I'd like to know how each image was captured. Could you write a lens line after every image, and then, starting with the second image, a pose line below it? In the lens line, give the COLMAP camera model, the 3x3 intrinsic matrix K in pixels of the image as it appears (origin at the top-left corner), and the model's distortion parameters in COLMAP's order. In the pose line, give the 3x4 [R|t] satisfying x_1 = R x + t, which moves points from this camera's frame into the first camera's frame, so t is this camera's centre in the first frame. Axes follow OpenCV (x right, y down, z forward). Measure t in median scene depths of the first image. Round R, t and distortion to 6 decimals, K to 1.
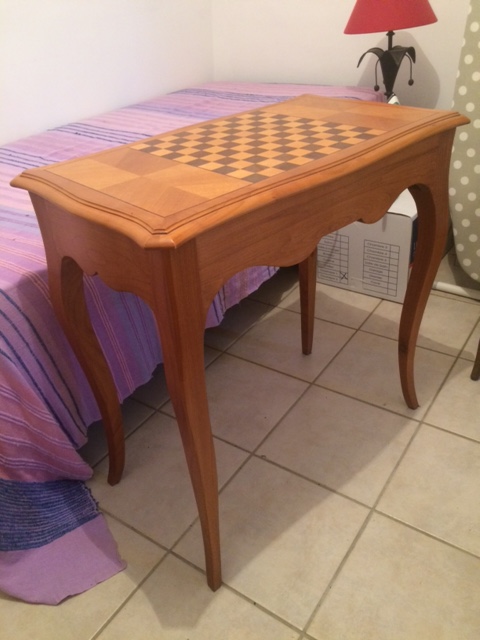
lens RADIAL K [[546.2, 0, 240.0], [0, 546.2, 320.0], [0, 0, 1]] dist [0.026349, -0.018291]
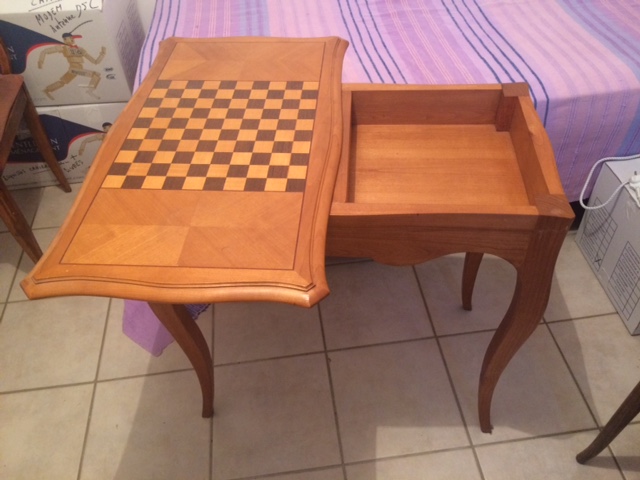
lens RADIAL K [[546.2, 0, 320.0], [0, 546.2, 240.0], [0, 0, 1]] dist [0.026349, -0.018291]
pose [[0.662181, 0.570607, -0.485720, 0.416644], [-0.403036, 0.817657, 0.411096, -0.387995], [0.631726, -0.076457, 0.771412, 0.137150]]
